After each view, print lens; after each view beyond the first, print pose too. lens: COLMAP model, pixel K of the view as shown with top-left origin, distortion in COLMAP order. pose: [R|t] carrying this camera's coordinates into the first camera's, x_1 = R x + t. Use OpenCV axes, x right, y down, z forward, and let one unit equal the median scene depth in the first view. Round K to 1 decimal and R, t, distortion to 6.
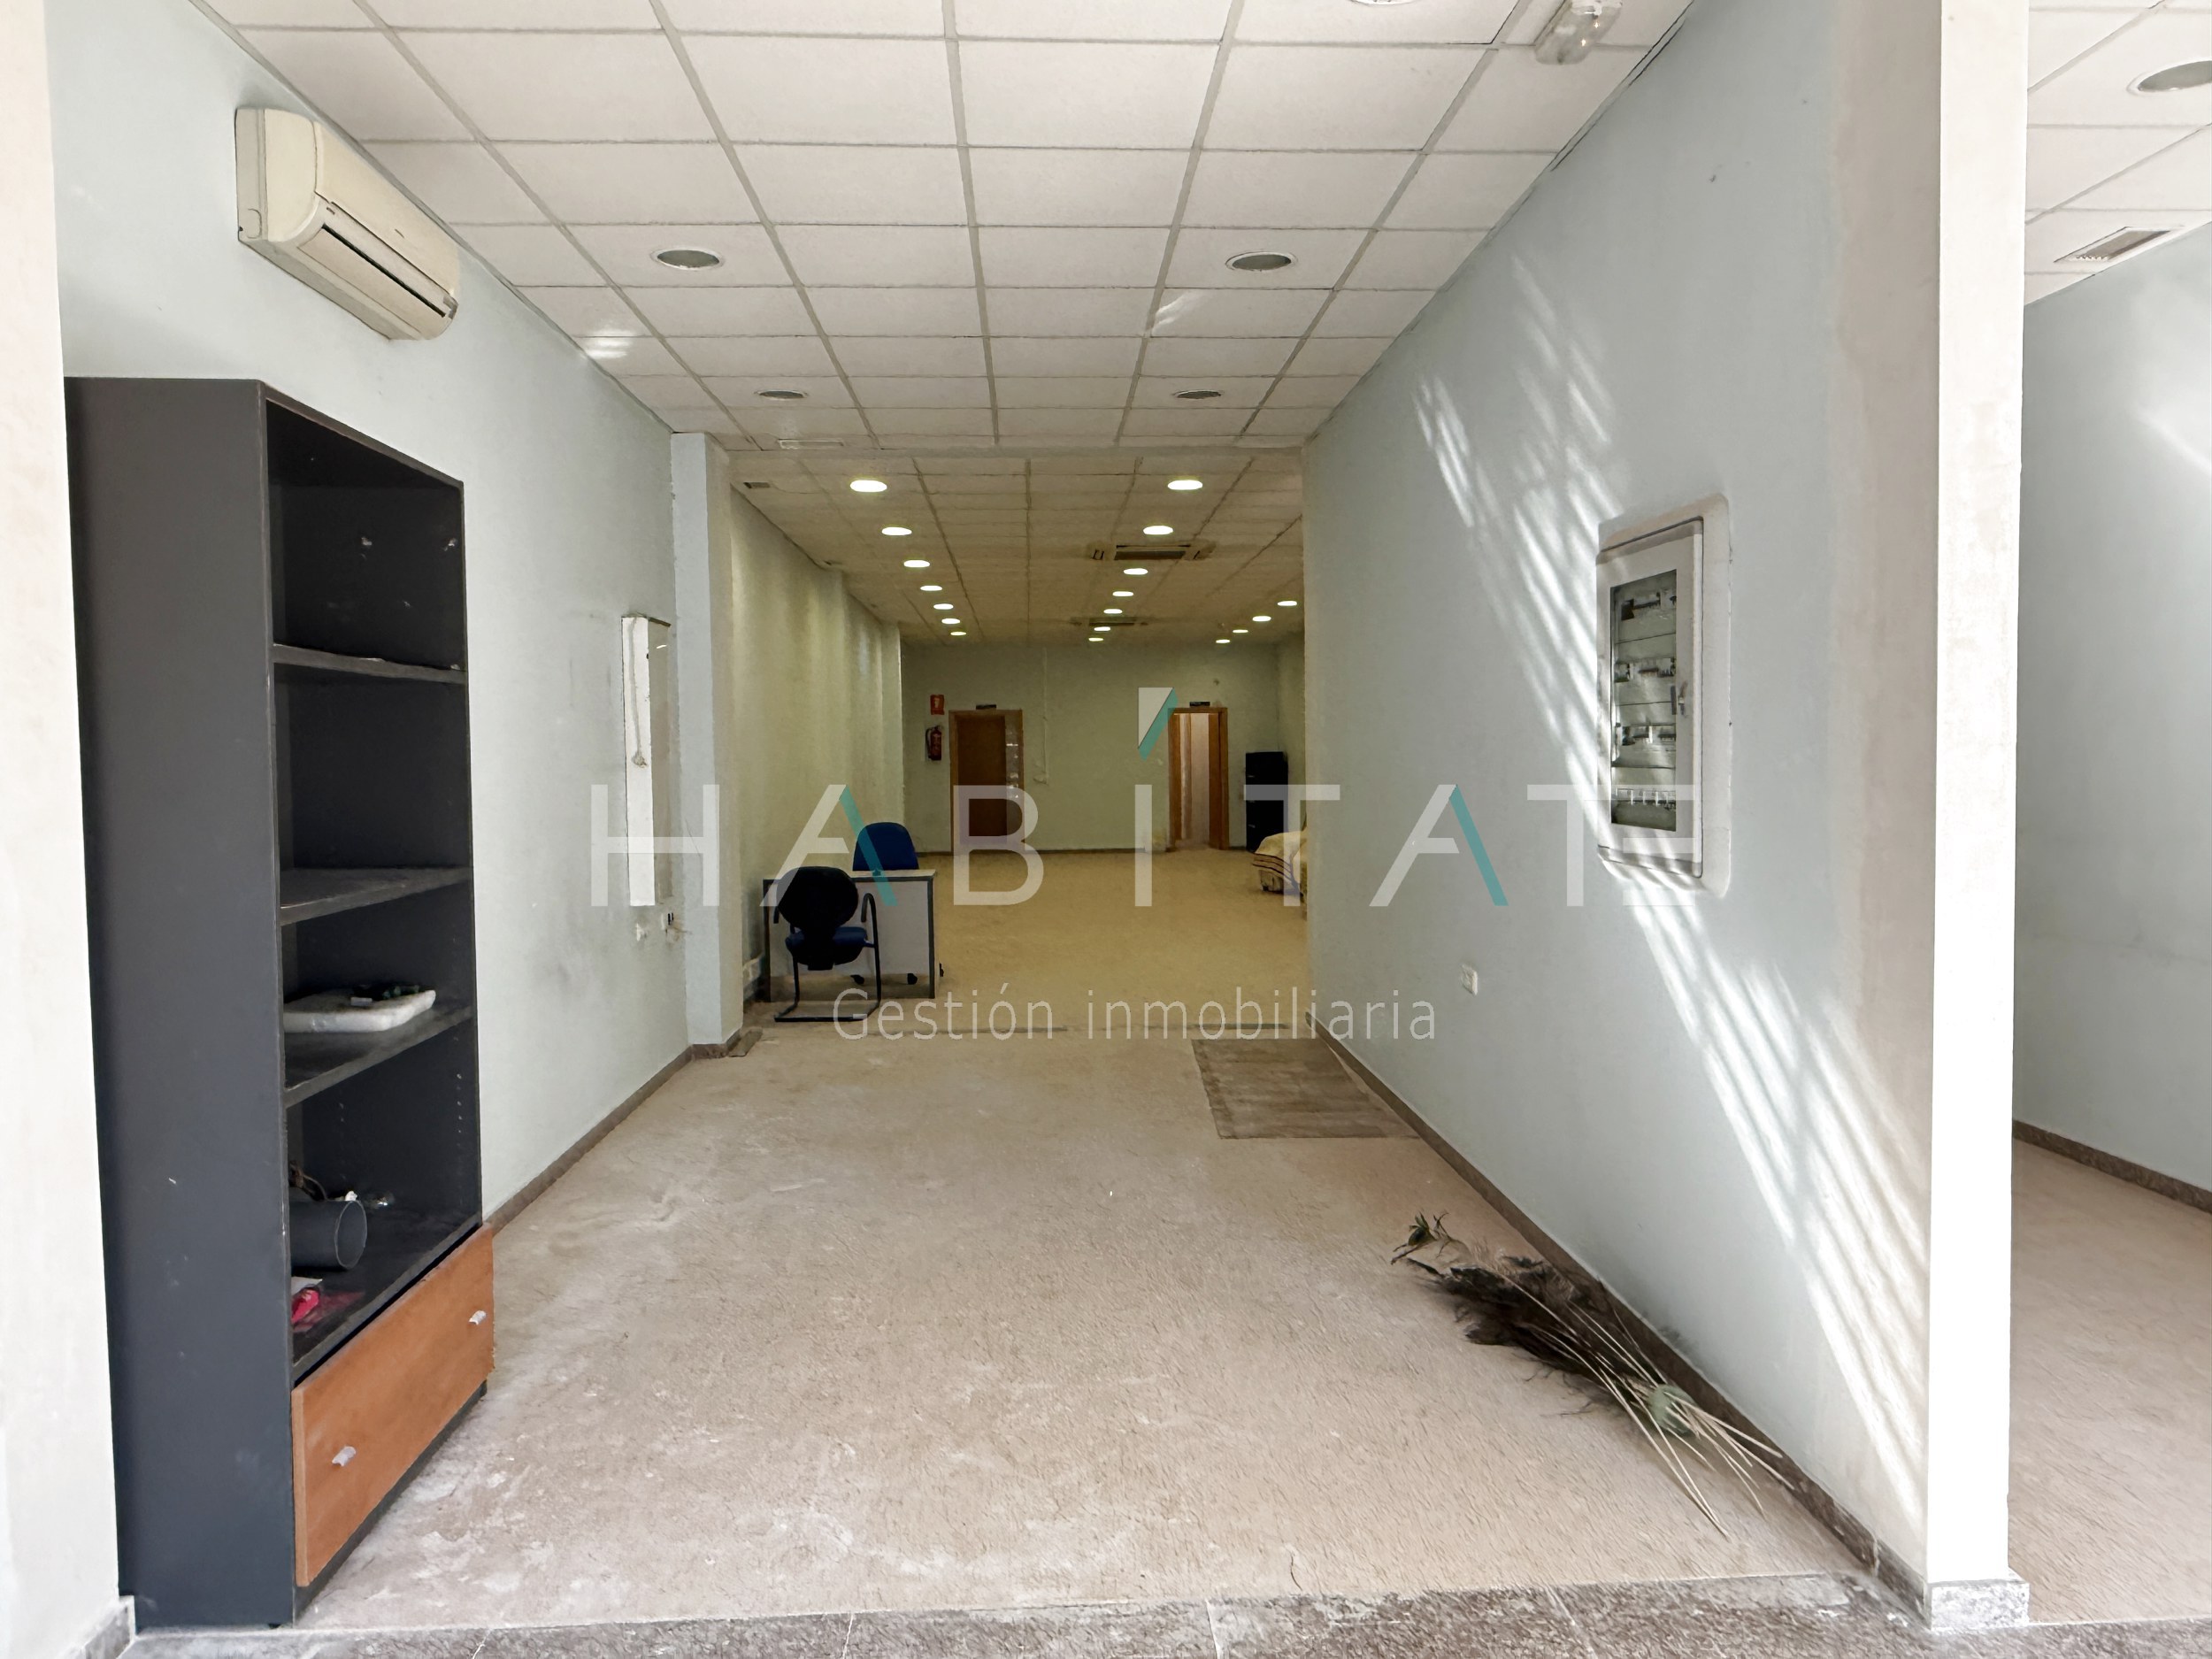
lens RADIAL K [[1562.2, 0, 1095.9], [0, 1562.2, 840.3], [0, 0, 1]] dist [0.000228, -0.000314]
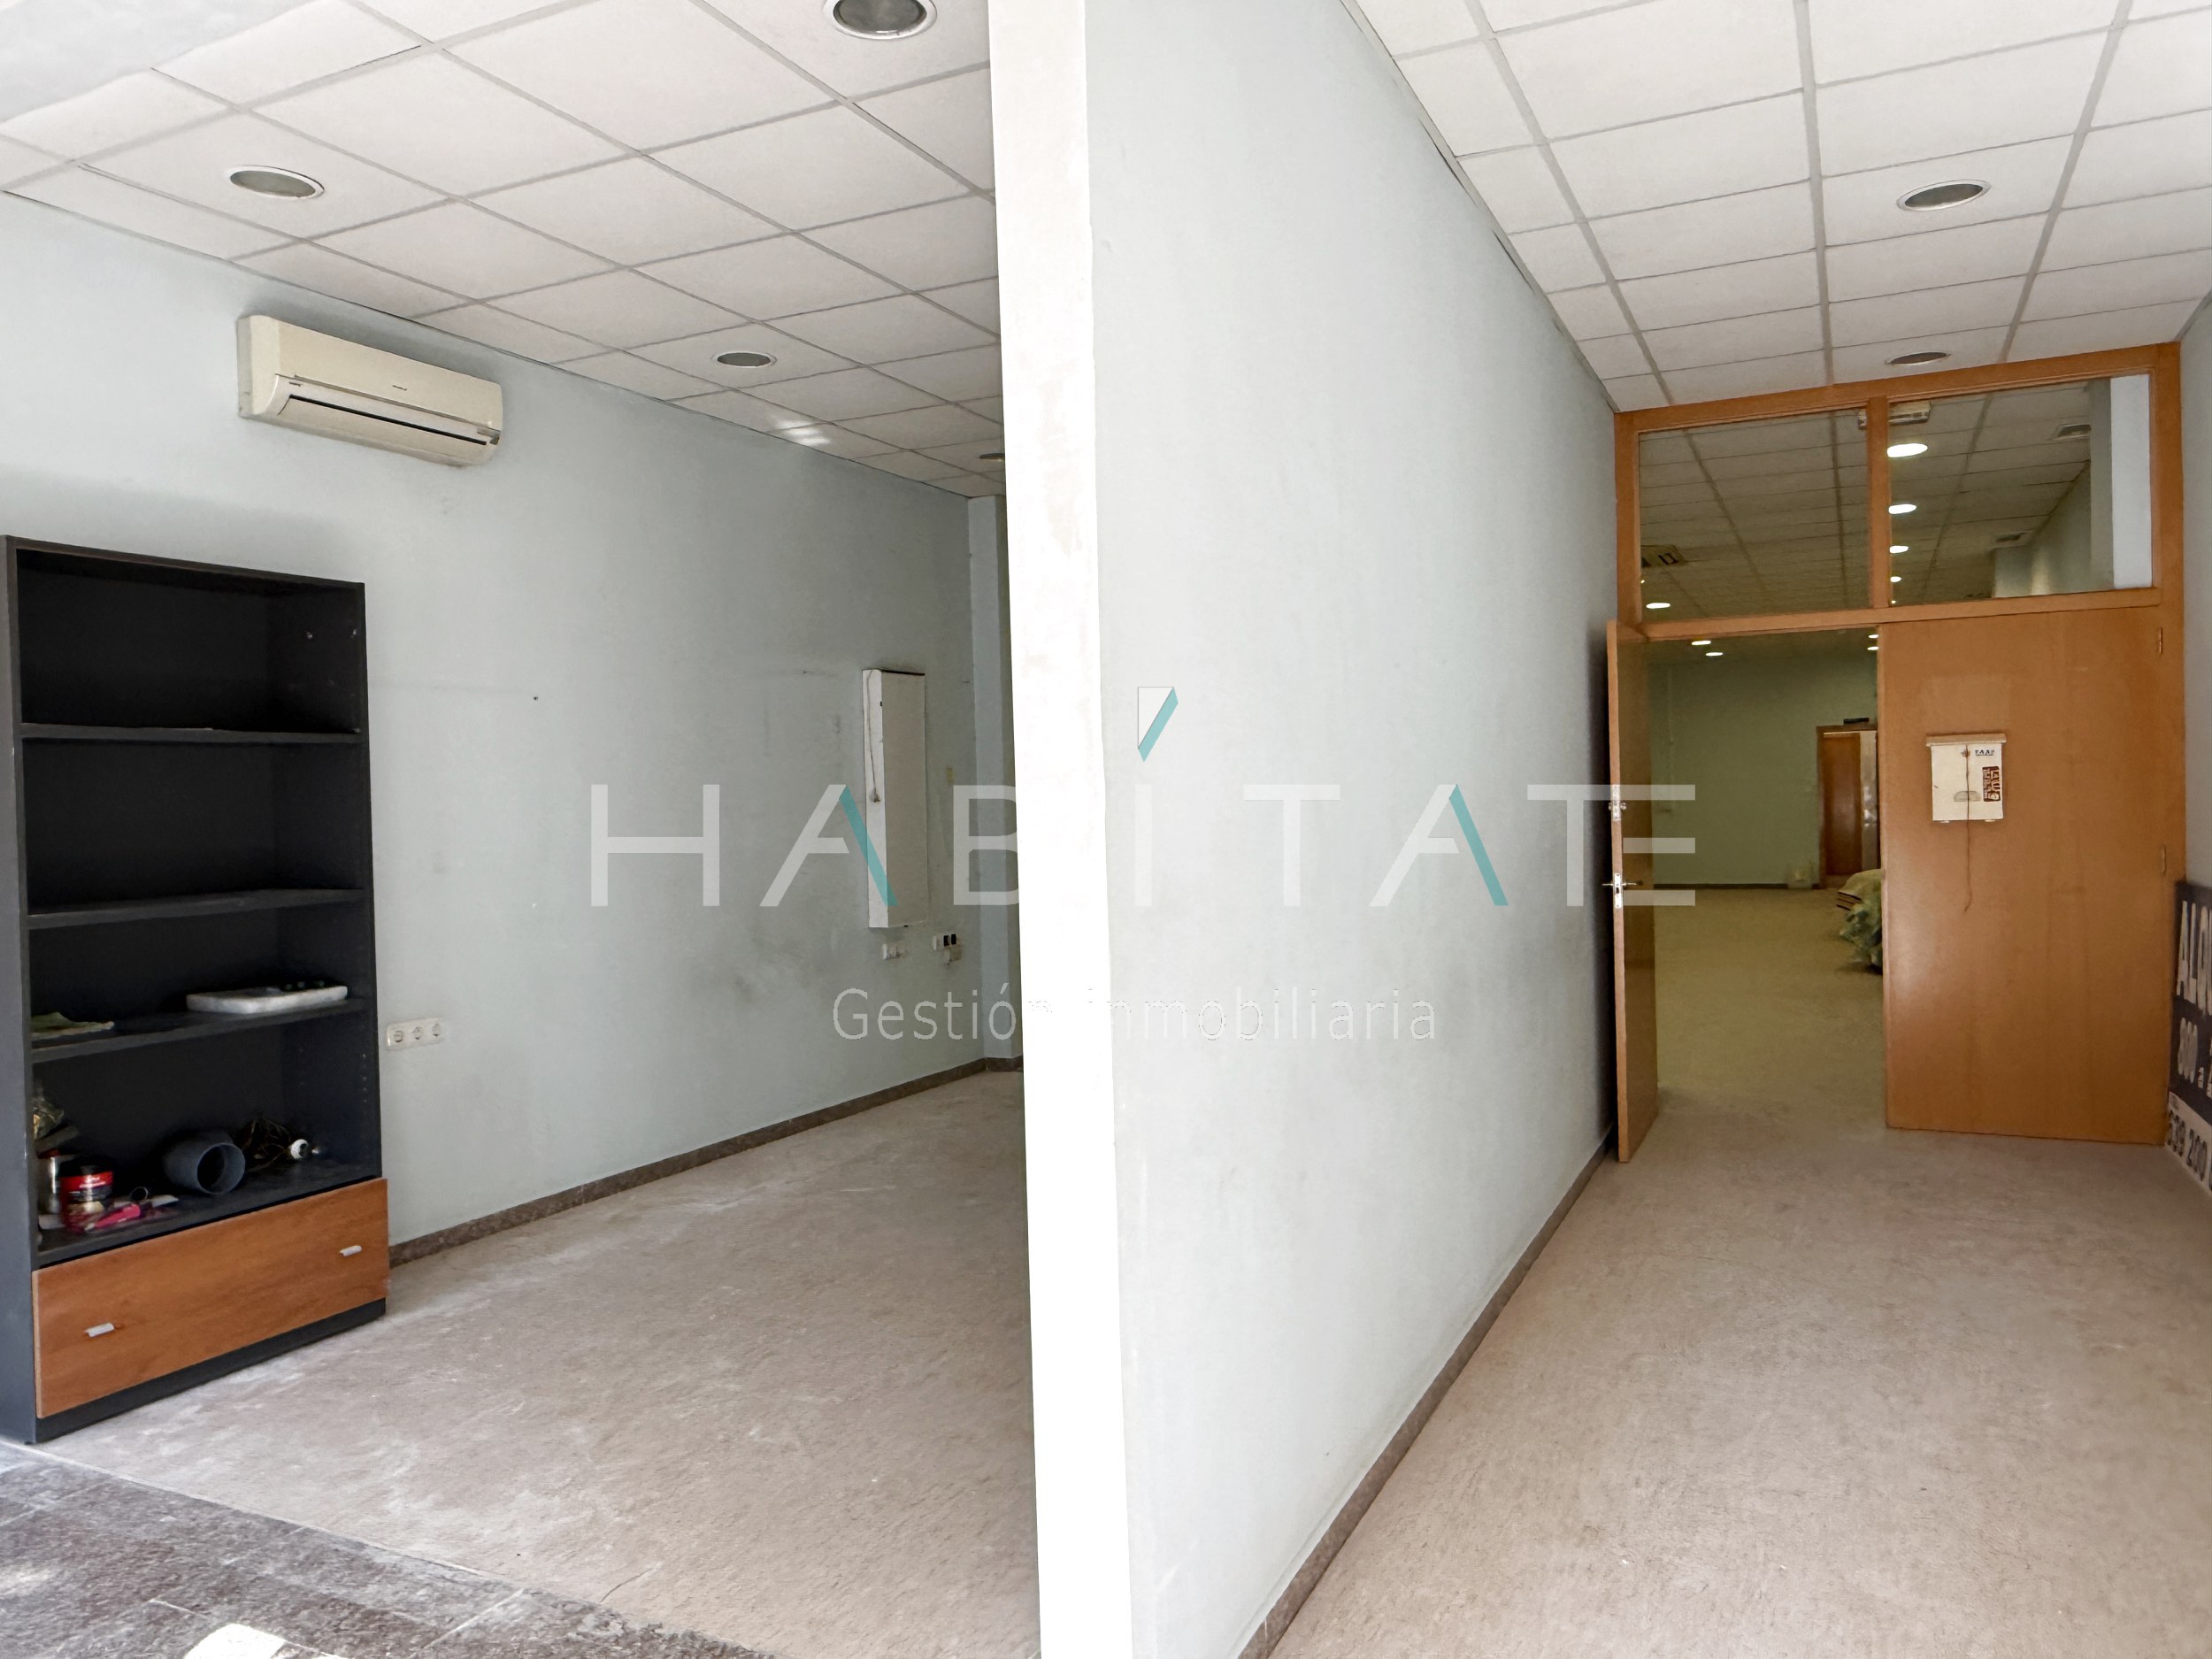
lens RADIAL K [[1562.2, 0, 1102.4], [0, 1562.2, 835.0], [0, 0, 1]] dist [0.000228, -0.000314]
pose [[0.874787, 0.001364, -0.484505, 0.663490], [-0.011790, 0.999760, -0.018472, -0.009158], [0.484364, 0.021871, 0.874593, 0.174885]]
